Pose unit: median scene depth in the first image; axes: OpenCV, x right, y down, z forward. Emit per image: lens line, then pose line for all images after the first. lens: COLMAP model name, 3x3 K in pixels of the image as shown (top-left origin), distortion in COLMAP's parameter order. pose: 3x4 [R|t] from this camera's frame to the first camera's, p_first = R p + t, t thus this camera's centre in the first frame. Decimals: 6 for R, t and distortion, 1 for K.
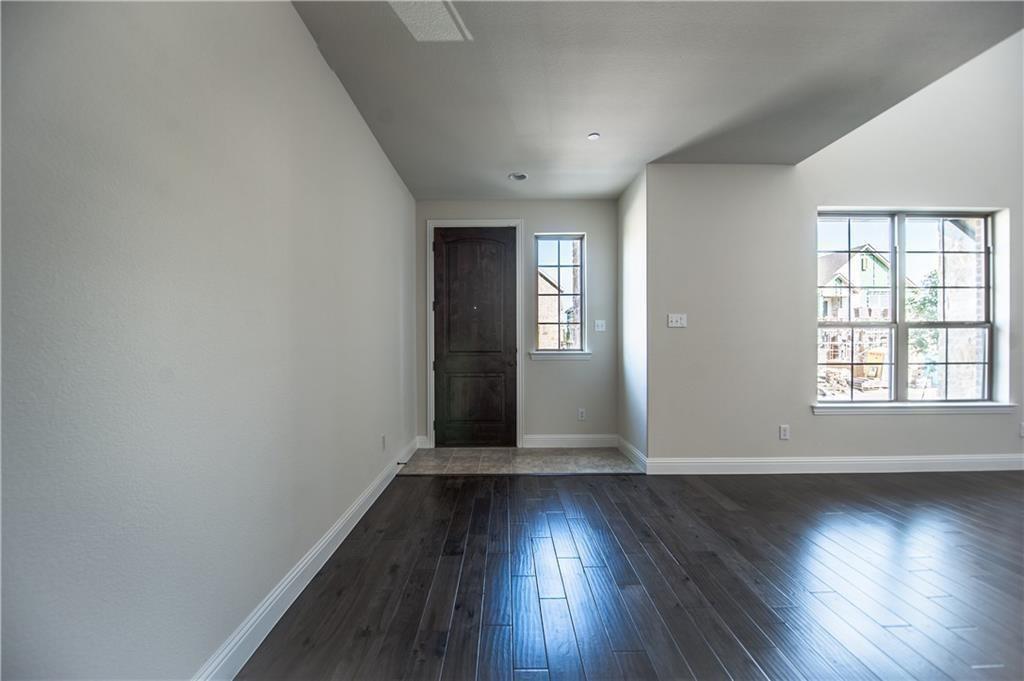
lens RADIAL K [[413.7, 0, 503.8], [0, 413.7, 345.5], [0, 0, 1]] dist [-0.014308, -0.002400]
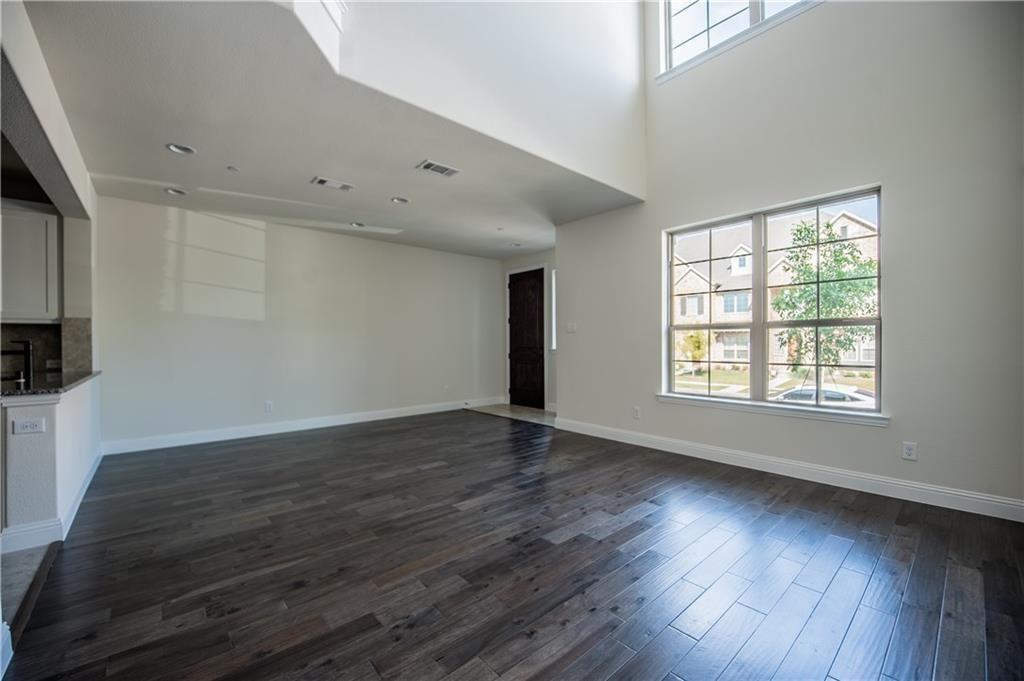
lens RADIAL K [[413.7, 0, 503.8], [0, 413.7, 345.5], [0, 0, 1]] dist [-0.014308, -0.002400]
pose [[0.646468, 0.006254, -0.762916, 1.336551], [-0.003423, 0.999980, 0.005297, -0.002866], [0.762934, -0.000813, 0.646476, -0.138851]]
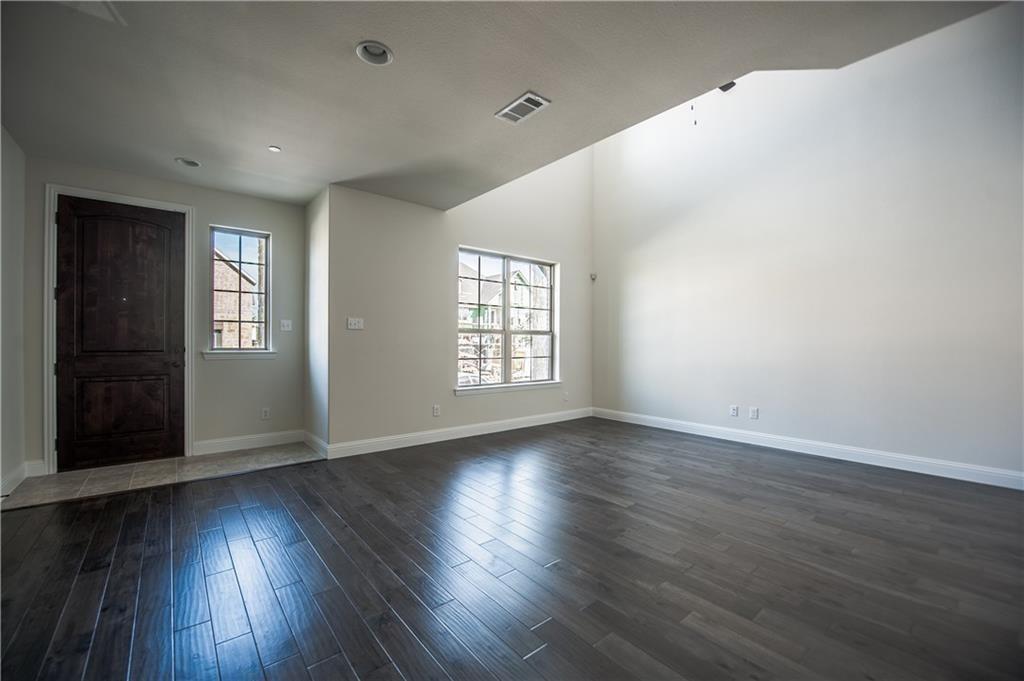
lens RADIAL K [[413.7, 0, 503.8], [0, 413.7, 345.5], [0, 0, 1]] dist [-0.014308, -0.002400]
pose [[0.775733, 0.004153, 0.631047, 0.007978], [-0.004235, 0.999990, -0.001374, 0.001411], [-0.631047, -0.001607, 0.775743, -0.166017]]
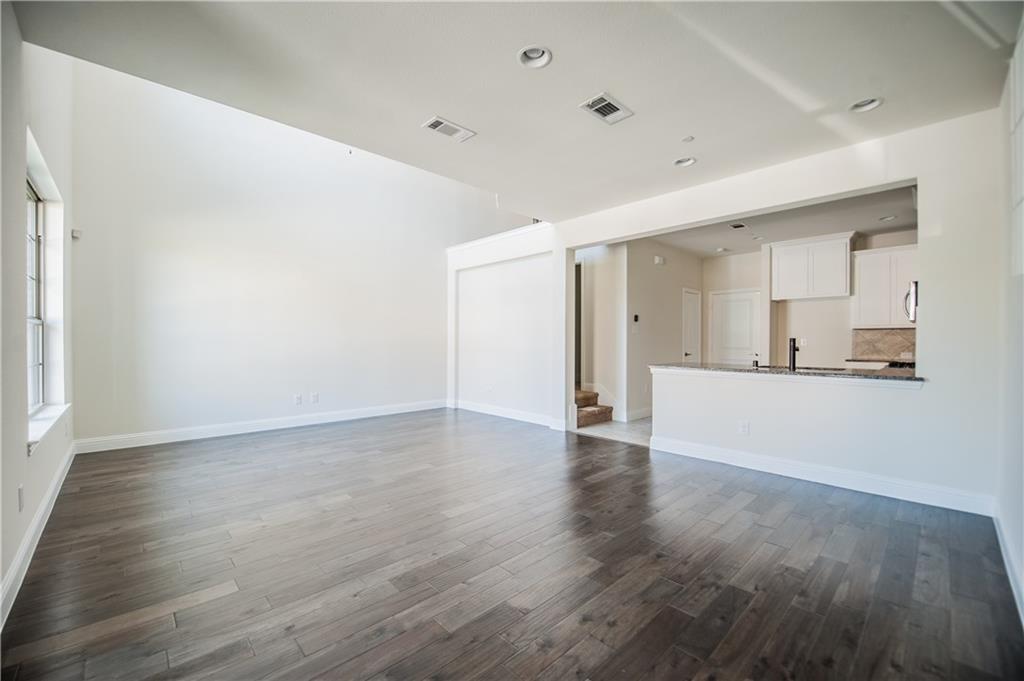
lens RADIAL K [[413.7, 0, 503.8], [0, 413.7, 345.5], [0, 0, 1]] dist [-0.014308, -0.002400]
pose [[-0.680169, -0.005705, 0.733033, -0.174710], [0.005742, 0.999898, 0.013110, -0.003066], [-0.733033, 0.013126, -0.680067, 0.849718]]
